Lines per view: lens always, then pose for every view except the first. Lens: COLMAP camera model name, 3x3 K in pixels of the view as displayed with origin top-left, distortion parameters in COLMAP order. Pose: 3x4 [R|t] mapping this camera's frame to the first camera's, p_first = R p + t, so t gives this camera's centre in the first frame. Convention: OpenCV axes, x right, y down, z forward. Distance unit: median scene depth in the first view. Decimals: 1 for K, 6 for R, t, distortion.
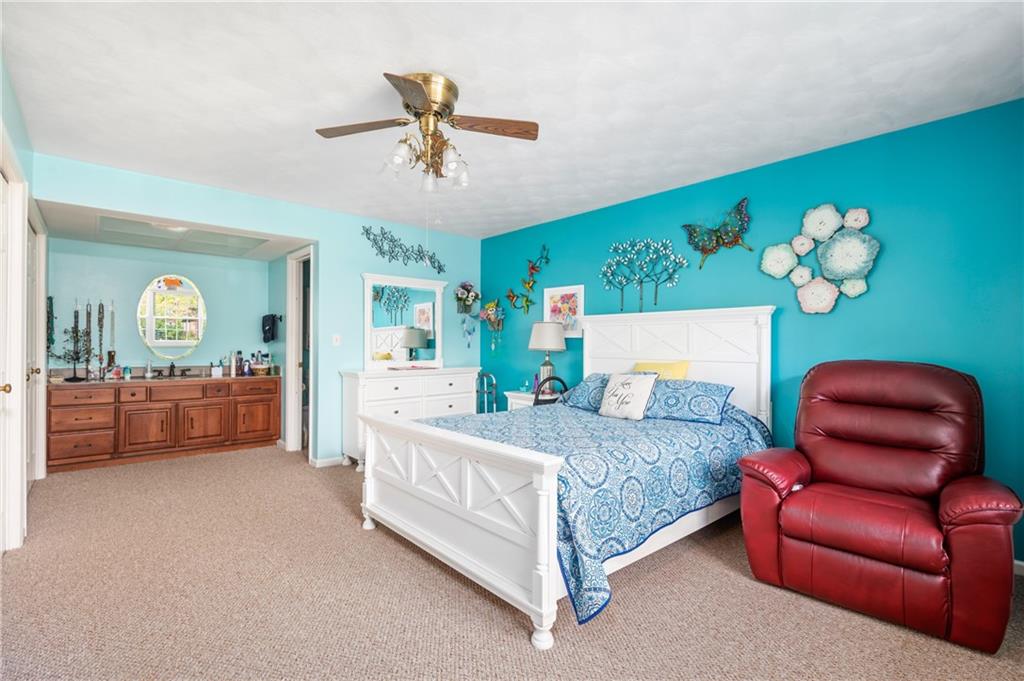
lens RADIAL K [[474.1, 0, 518.7], [0, 474.1, 343.9], [0, 0, 1]] dist [-0.003272, -0.001144]
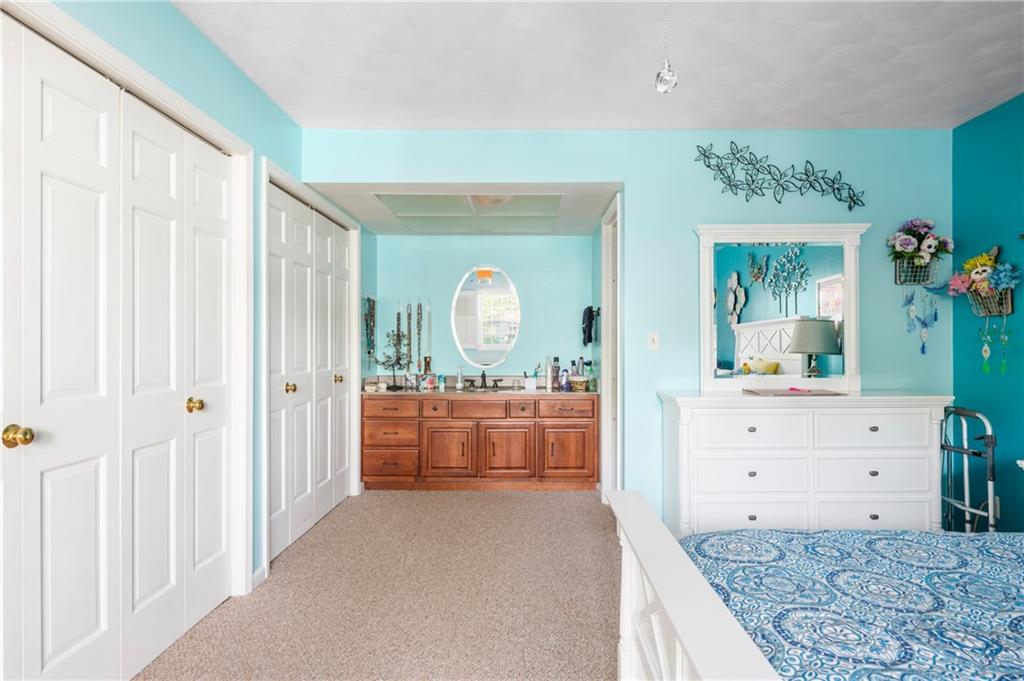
lens RADIAL K [[580.1, 0, 517.1], [0, 580.1, 346.7], [0, 0, 1]] dist [0.004312, -0.003864]
pose [[0.733693, -0.005795, -0.679456, -0.006218], [0.005743, 0.999981, -0.002328, -0.000134], [0.679457, -0.002194, 0.733712, 0.312255]]
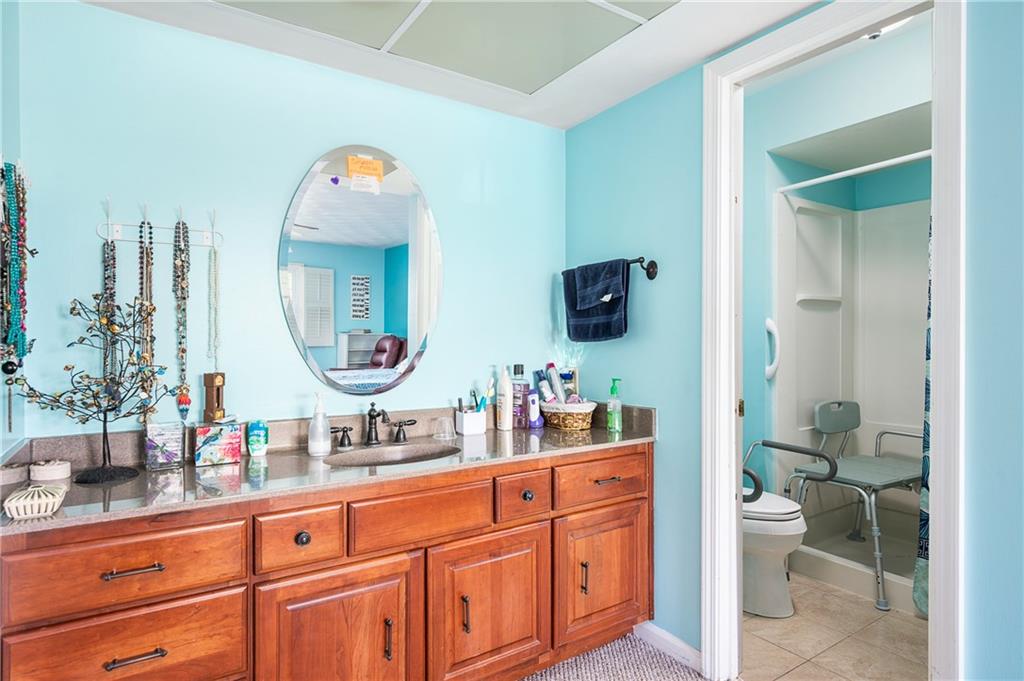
lens RADIAL K [[580.1, 0, 538.5], [0, 580.1, 342.6], [0, 0, 1]] dist [0.004312, -0.003864]
pose [[0.991518, -0.013339, -0.129280, -0.581375], [0.013382, 0.999910, -0.000538, -0.001973], [0.129275, -0.001197, 0.991608, 0.628938]]
